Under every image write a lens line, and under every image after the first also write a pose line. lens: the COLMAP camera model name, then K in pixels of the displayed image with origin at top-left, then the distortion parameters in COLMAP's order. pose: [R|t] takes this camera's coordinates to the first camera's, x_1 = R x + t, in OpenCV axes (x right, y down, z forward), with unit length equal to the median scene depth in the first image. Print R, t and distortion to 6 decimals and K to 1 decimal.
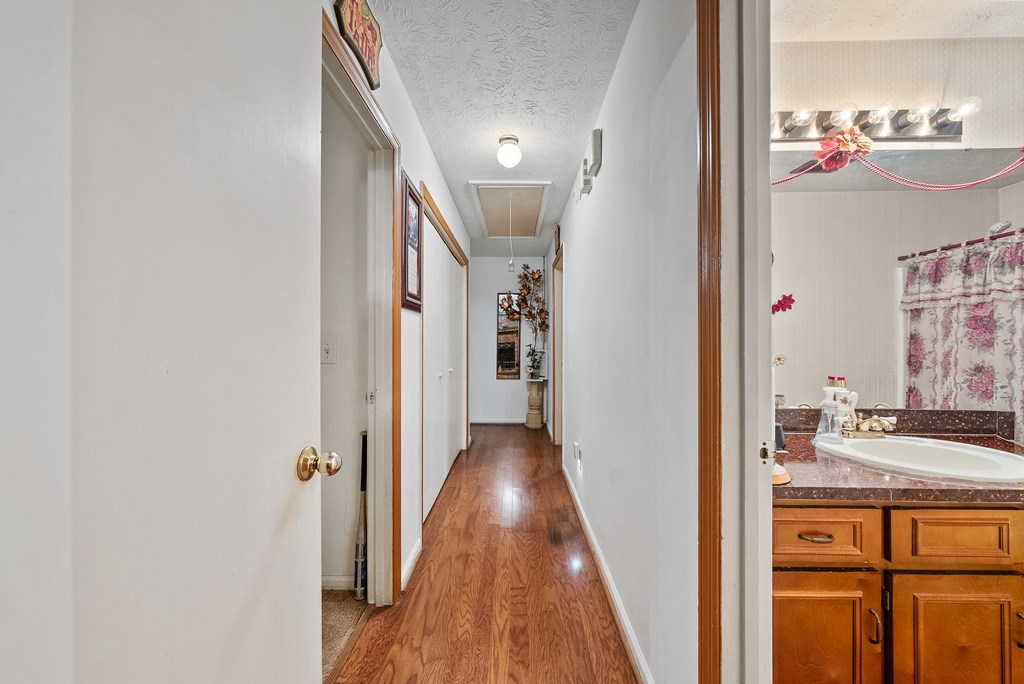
lens RADIAL K [[355.3, 0, 512.0], [0, 355.3, 342.0], [0, 0, 1]] dist [0.001750, 0.000053]
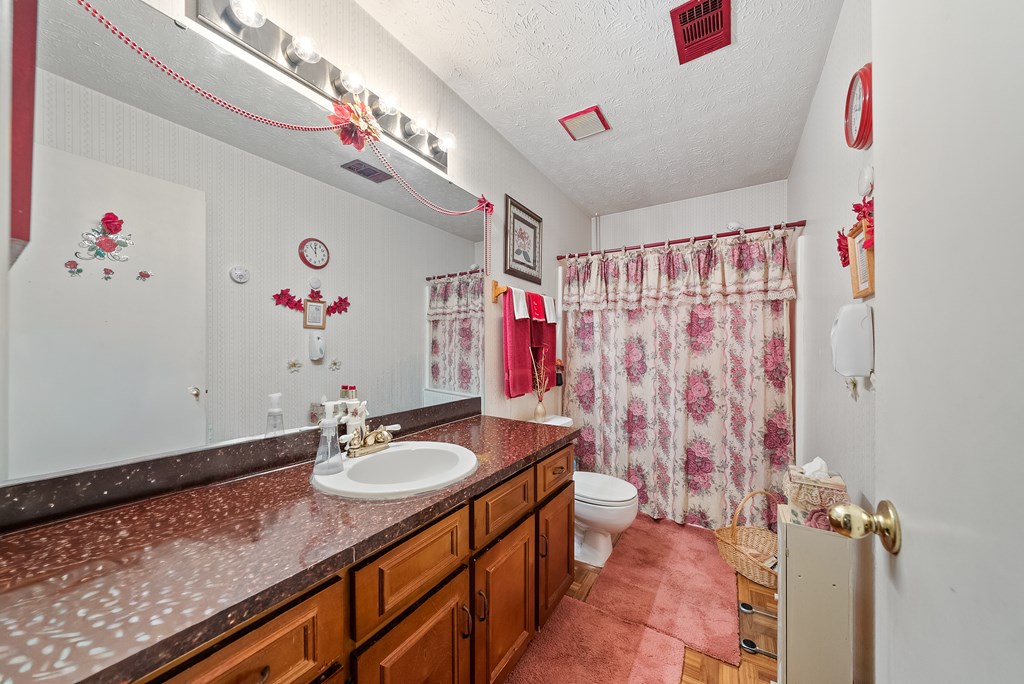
lens RADIAL K [[344.8, 0, 510.5], [0, 344.8, 347.1], [0, 0, 1]] dist [-0.001363, -0.000005]
pose [[0.522788, 0.002731, 0.852458, 0.265163], [-0.004530, 0.999990, -0.000425, 0.001849], [-0.852451, -0.003639, 0.522795, 0.151299]]
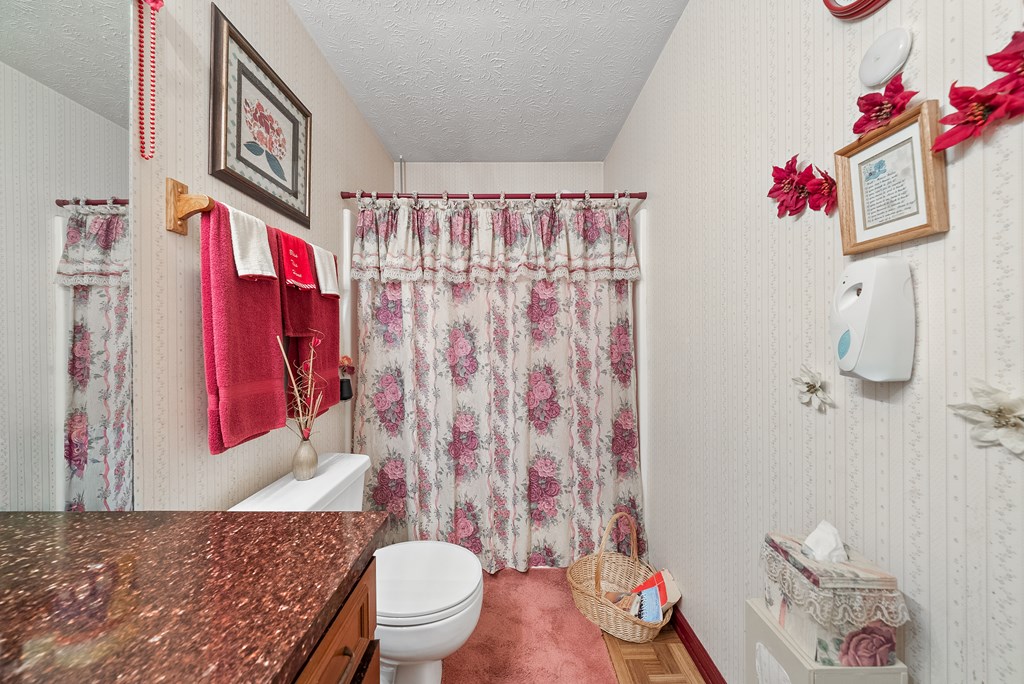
lens RADIAL K [[348.1, 0, 509.7], [0, 348.1, 339.1], [0, 0, 1]] dist [-0.002386, 0.000144]
pose [[-0.017964, -0.001780, 0.999837, 0.569365], [0.002293, 0.999996, 0.001822, 0.004510], [-0.999836, 0.002325, -0.017959, 0.273576]]
